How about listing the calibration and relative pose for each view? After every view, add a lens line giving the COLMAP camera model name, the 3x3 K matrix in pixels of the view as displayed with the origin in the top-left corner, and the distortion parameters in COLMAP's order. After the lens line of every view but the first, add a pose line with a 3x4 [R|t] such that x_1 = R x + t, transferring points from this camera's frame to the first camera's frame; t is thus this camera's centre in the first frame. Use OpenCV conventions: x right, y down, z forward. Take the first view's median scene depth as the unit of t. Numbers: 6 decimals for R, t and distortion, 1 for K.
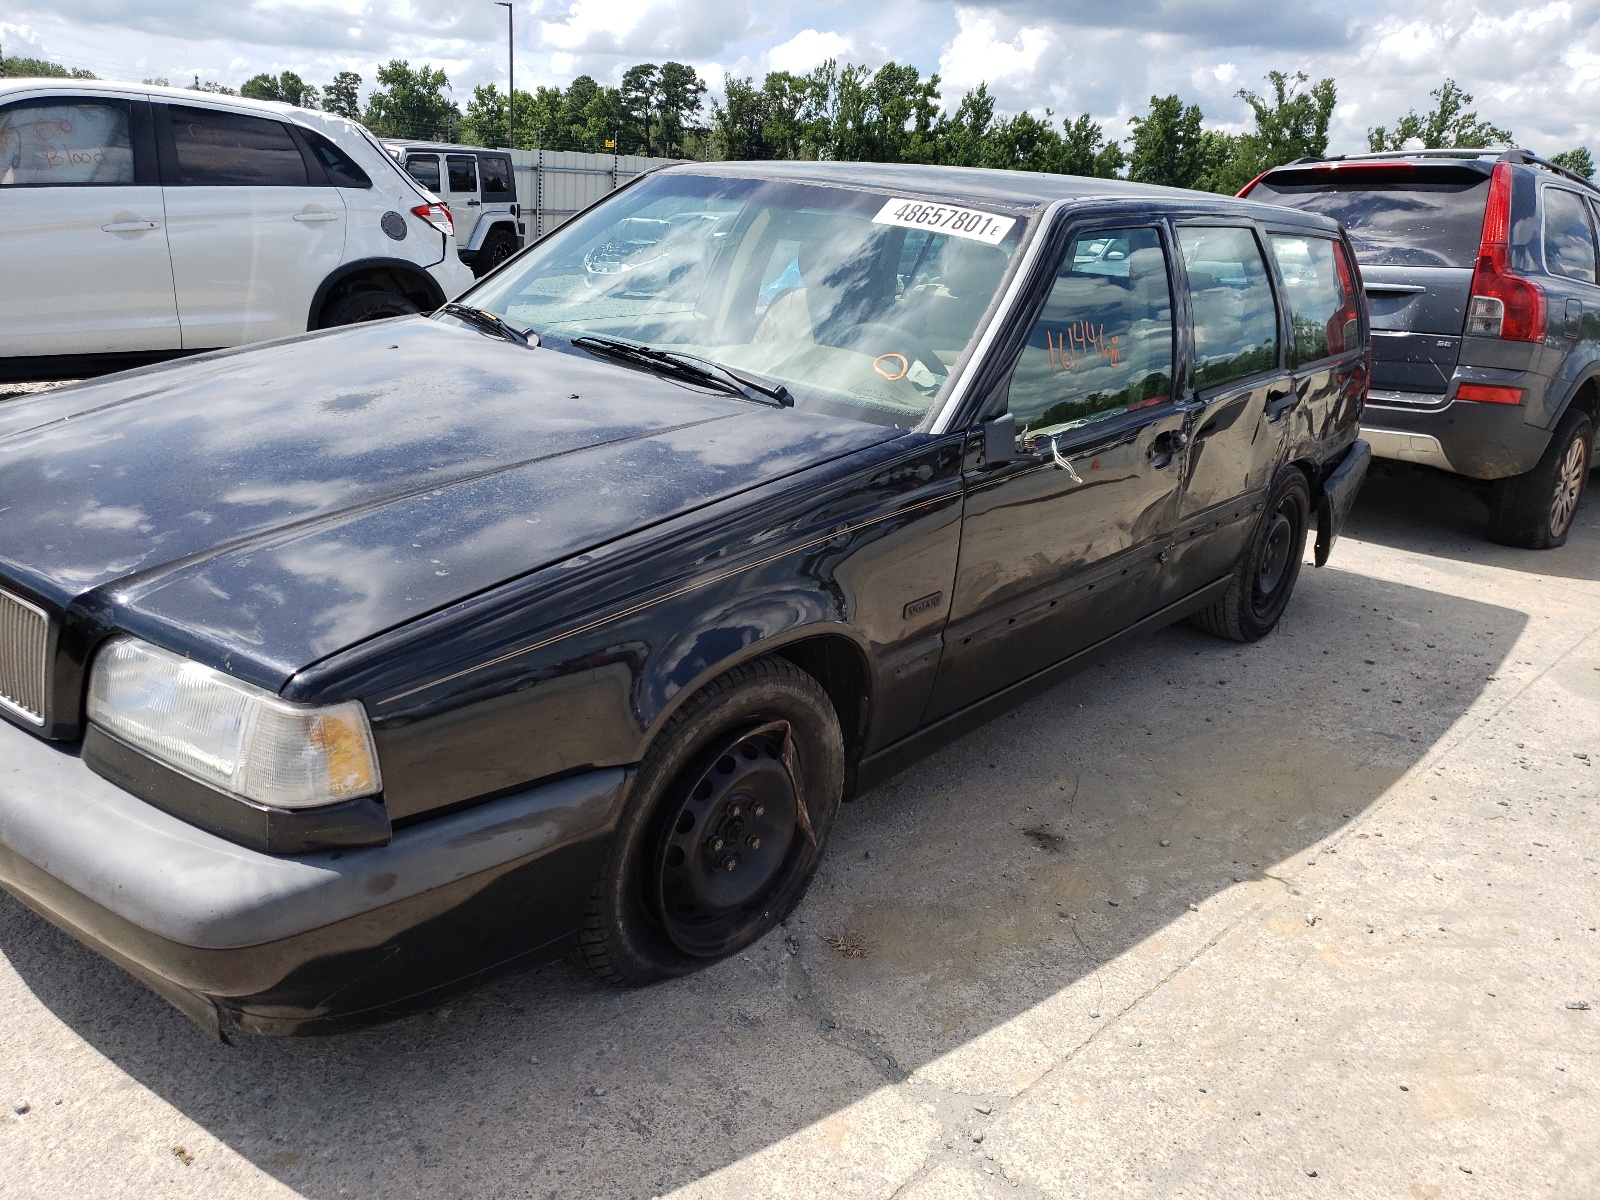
lens RADIAL K [[1176.4, 0, 800.0], [0, 1176.4, 600.0], [0, 0, 1]] dist [-0.003322, 0.038677]
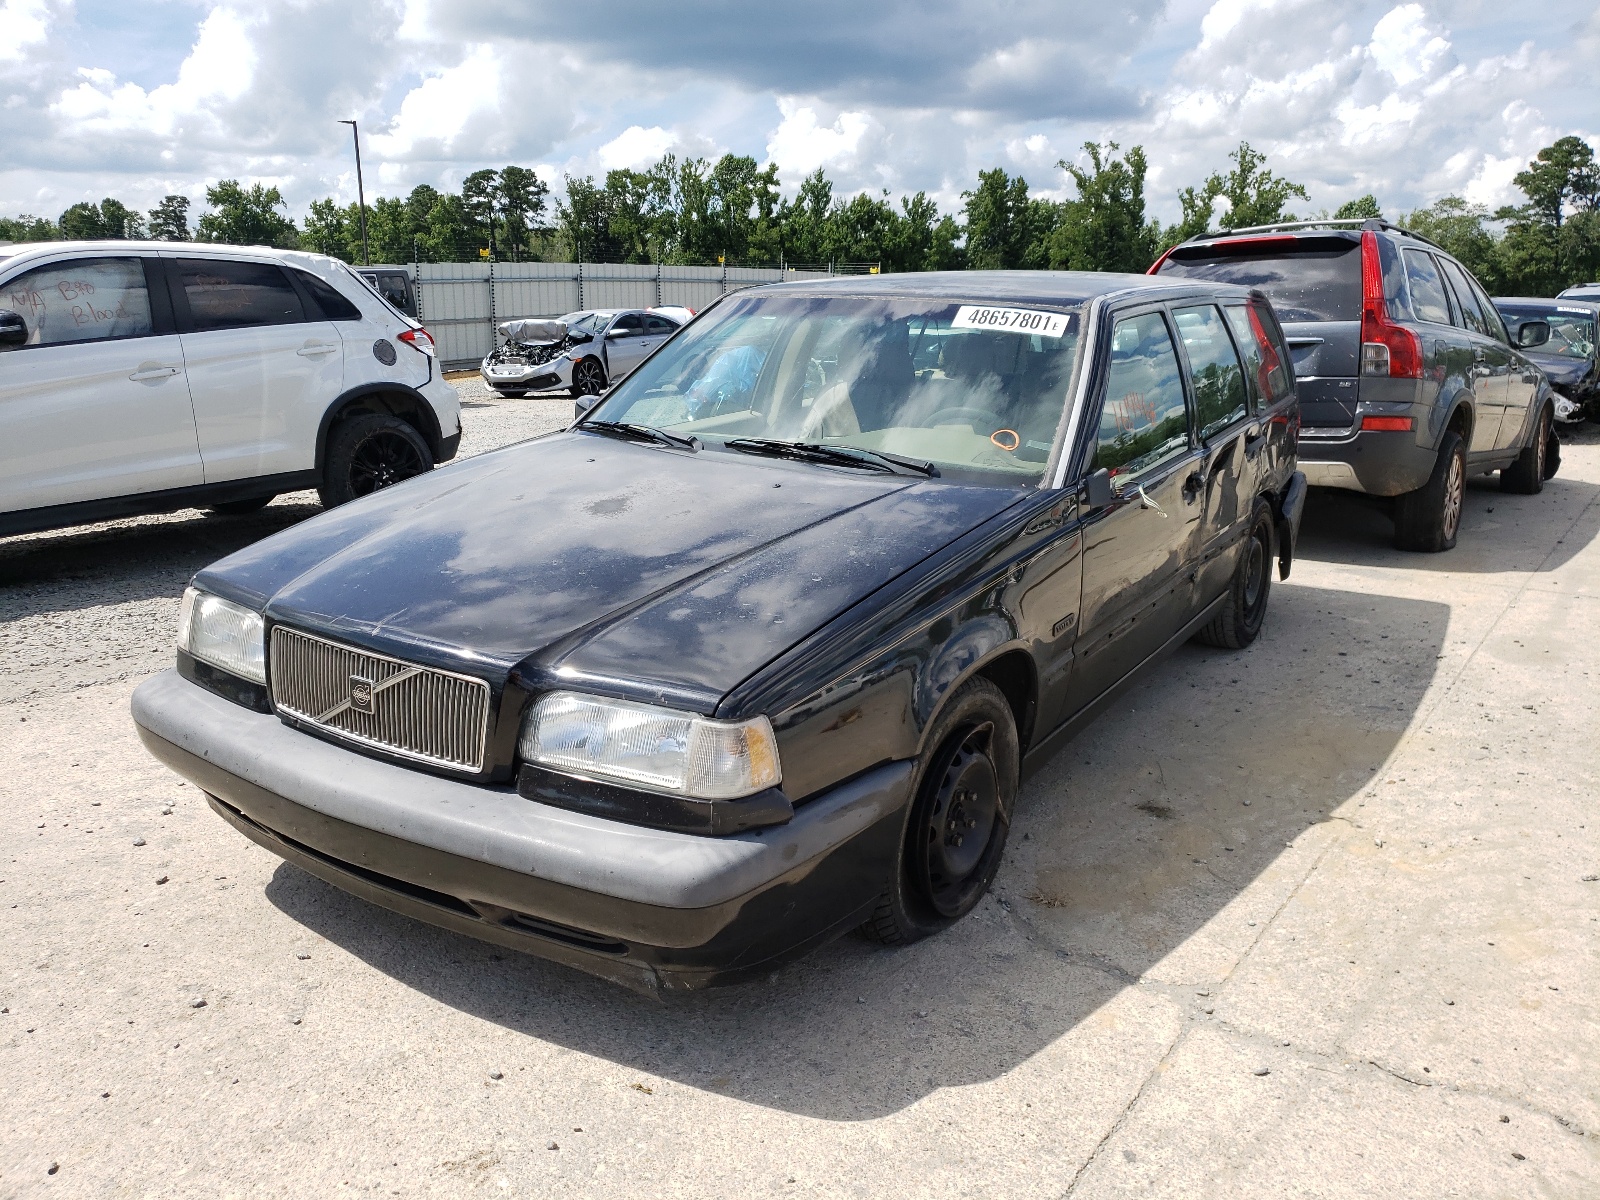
lens RADIAL K [[1195.4, 0, 800.0], [0, 1195.4, 600.0], [0, 0, 1]] dist [0.011726, 0.008939]
pose [[0.989021, -0.098628, 0.110049, -0.132792], [0.106045, 0.992319, -0.063699, 0.013035], [-0.102921, 0.074669, 0.991883, -0.103246]]
